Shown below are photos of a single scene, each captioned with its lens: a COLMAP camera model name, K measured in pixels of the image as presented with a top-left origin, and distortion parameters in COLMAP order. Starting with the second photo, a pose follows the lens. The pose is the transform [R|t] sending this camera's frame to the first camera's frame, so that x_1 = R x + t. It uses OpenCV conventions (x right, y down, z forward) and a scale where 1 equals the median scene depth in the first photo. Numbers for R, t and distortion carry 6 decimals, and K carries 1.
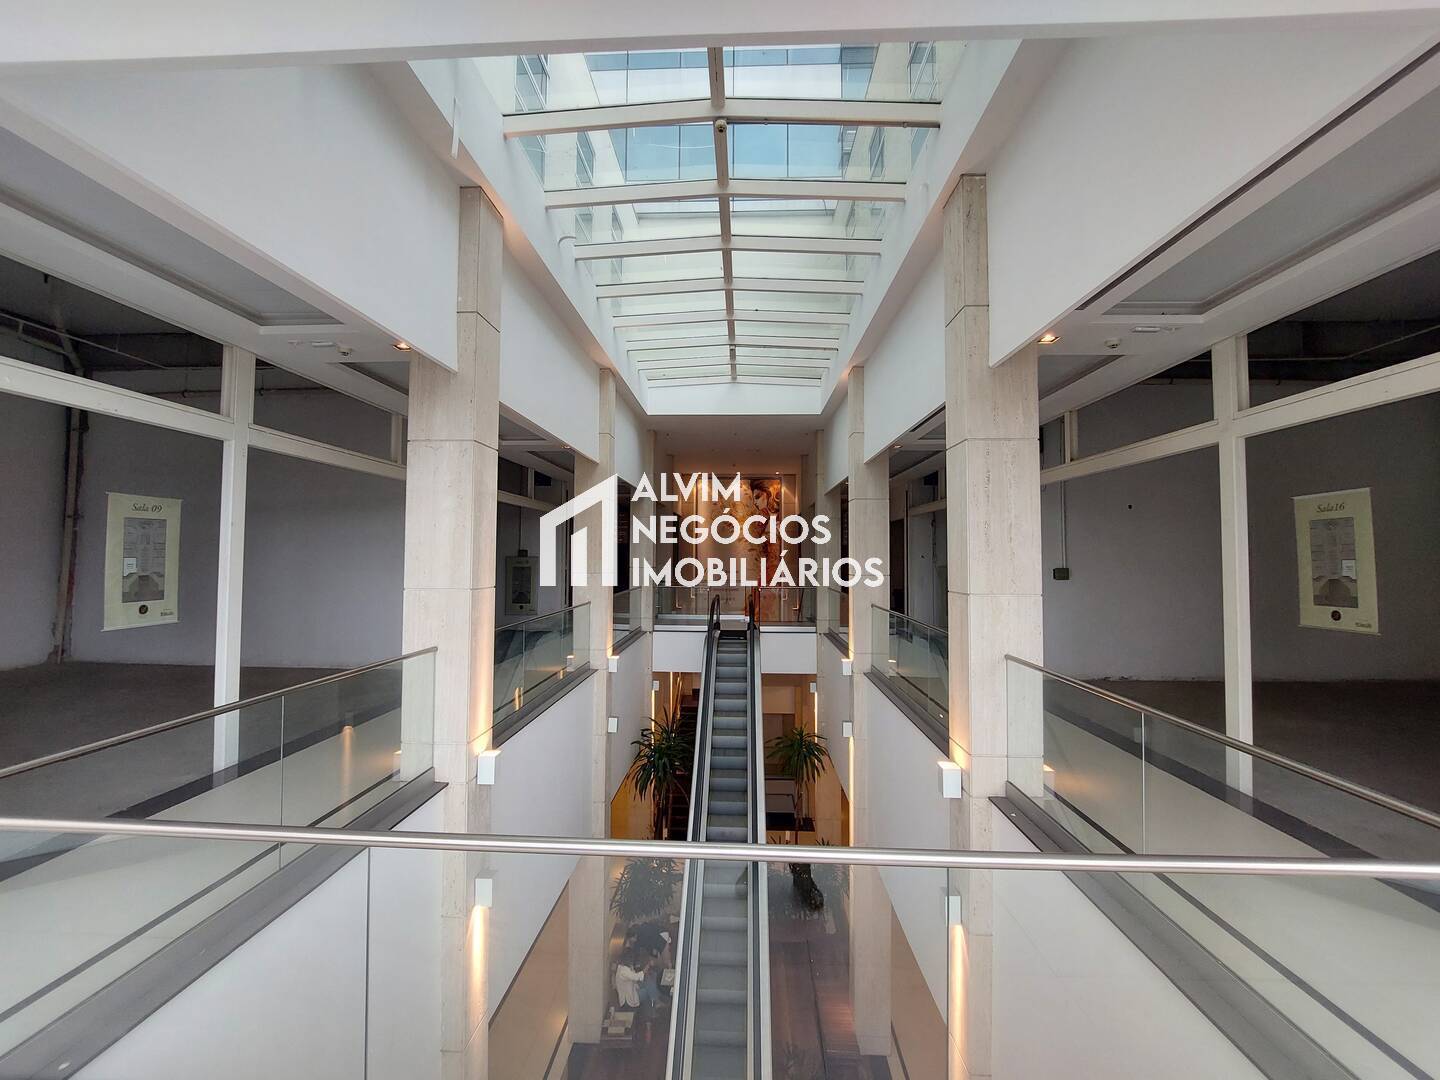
lens RADIAL K [[590.1, 0, 713.8], [0, 590.1, 534.4], [0, 0, 1]] dist [-0.023537, 0.000033]
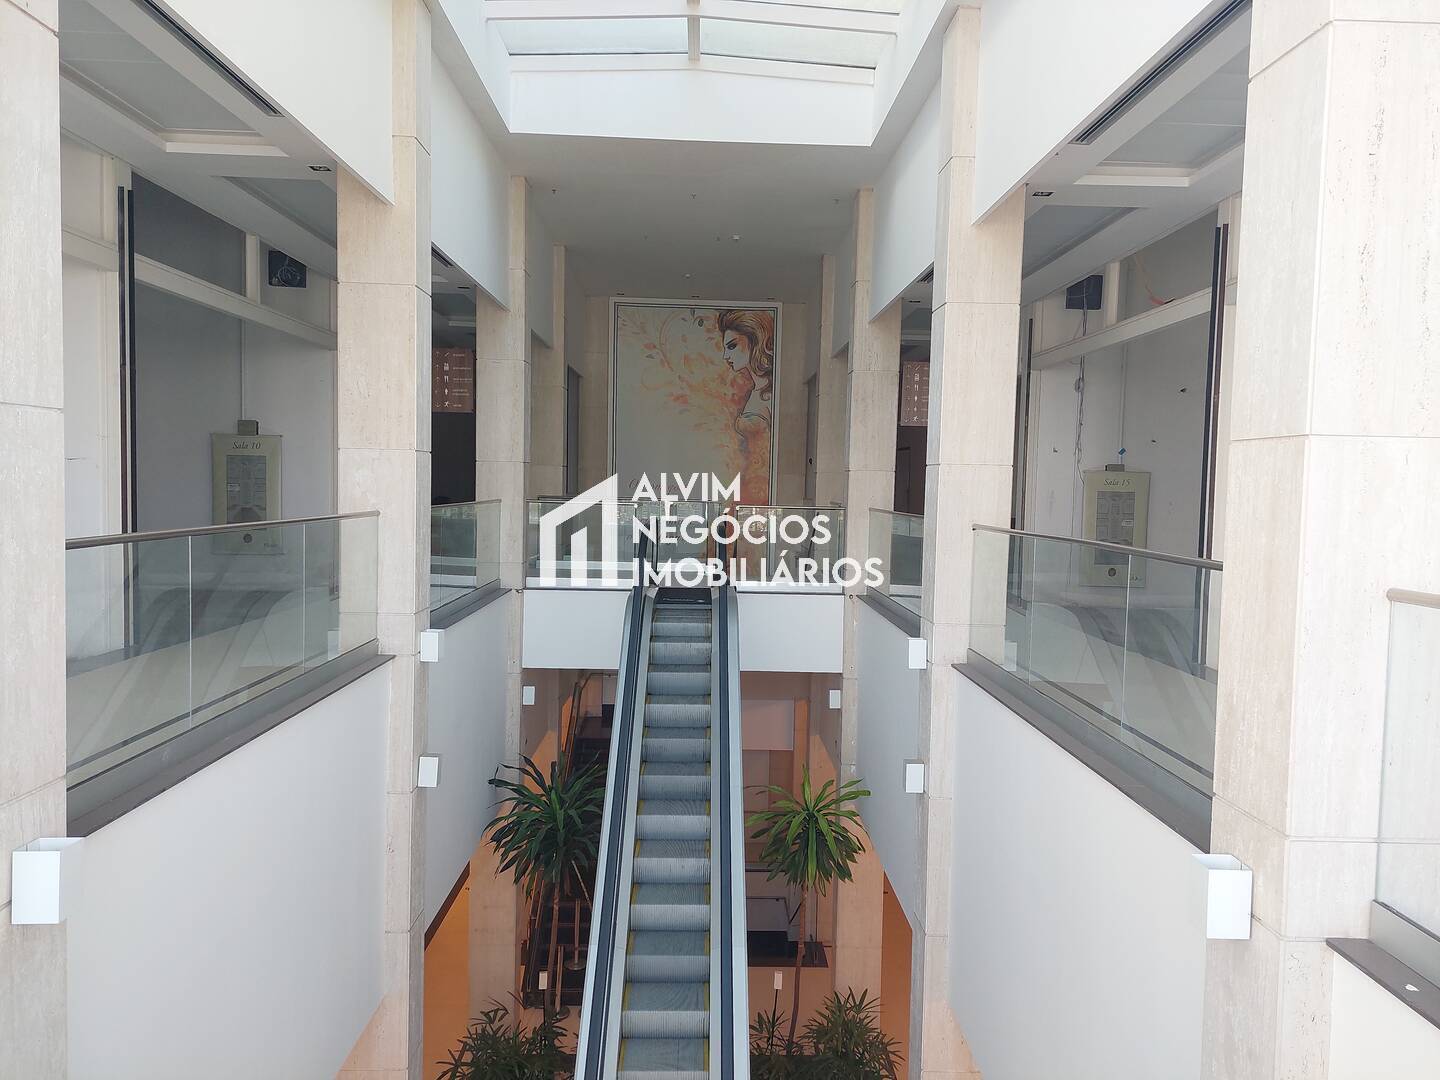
lens RADIAL K [[1056.6, 0, 725.6], [0, 1056.6, 541.6], [0, 0, 1]] dist [0.036954, -0.008571]
pose [[0.996982, 0.012347, 0.076645, -0.000976], [-0.019662, 0.995242, 0.095428, 0.041456], [-0.075102, -0.096647, 0.992481, 0.117514]]
